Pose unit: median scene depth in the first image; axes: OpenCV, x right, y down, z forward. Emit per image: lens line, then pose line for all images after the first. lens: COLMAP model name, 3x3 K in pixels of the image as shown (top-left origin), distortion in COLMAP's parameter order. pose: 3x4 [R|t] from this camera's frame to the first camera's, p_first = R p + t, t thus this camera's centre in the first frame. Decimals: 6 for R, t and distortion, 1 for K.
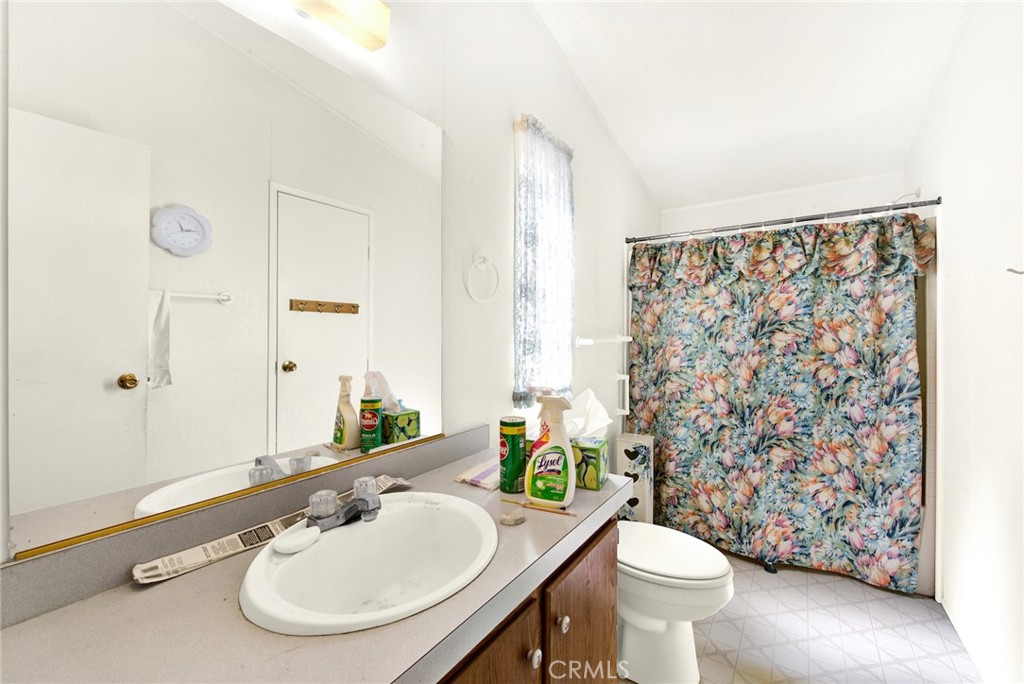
lens RADIAL K [[412.8, 0, 511.9], [0, 412.8, 337.8], [0, 0, 1]] dist [0.000645, -0.001025]
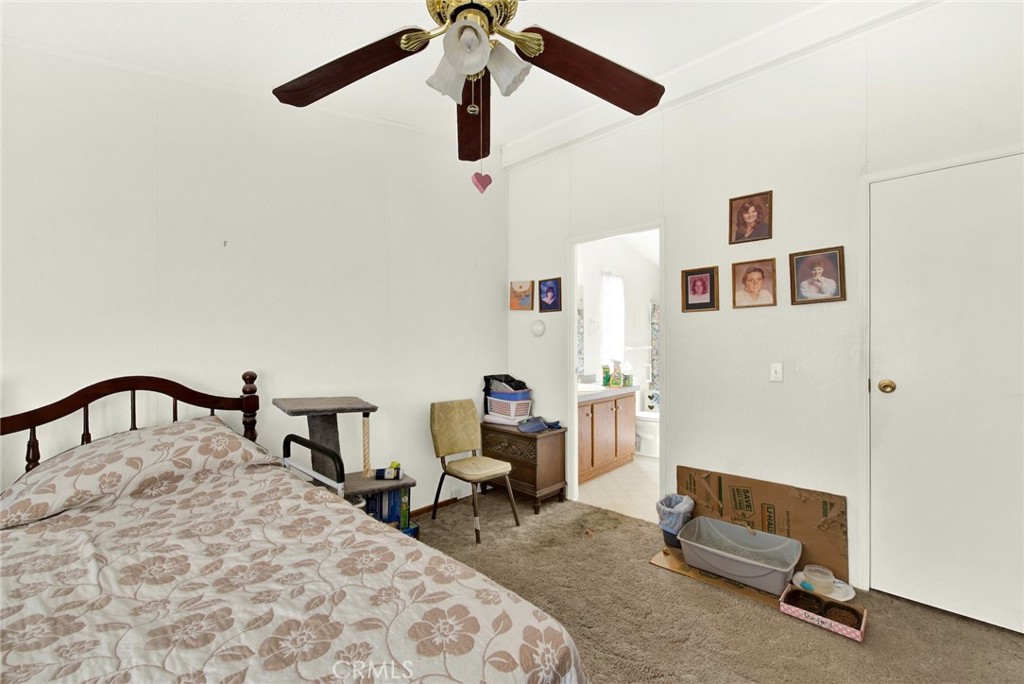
lens RADIAL K [[412.8, 0, 512.1], [0, 412.8, 342.8], [0, 0, 1]] dist [0.000645, -0.001025]
pose [[0.990521, -0.006129, -0.137222, -0.172537], [0.004284, 0.999896, -0.013736, 0.006971], [0.137292, 0.013018, 0.990445, -1.507014]]
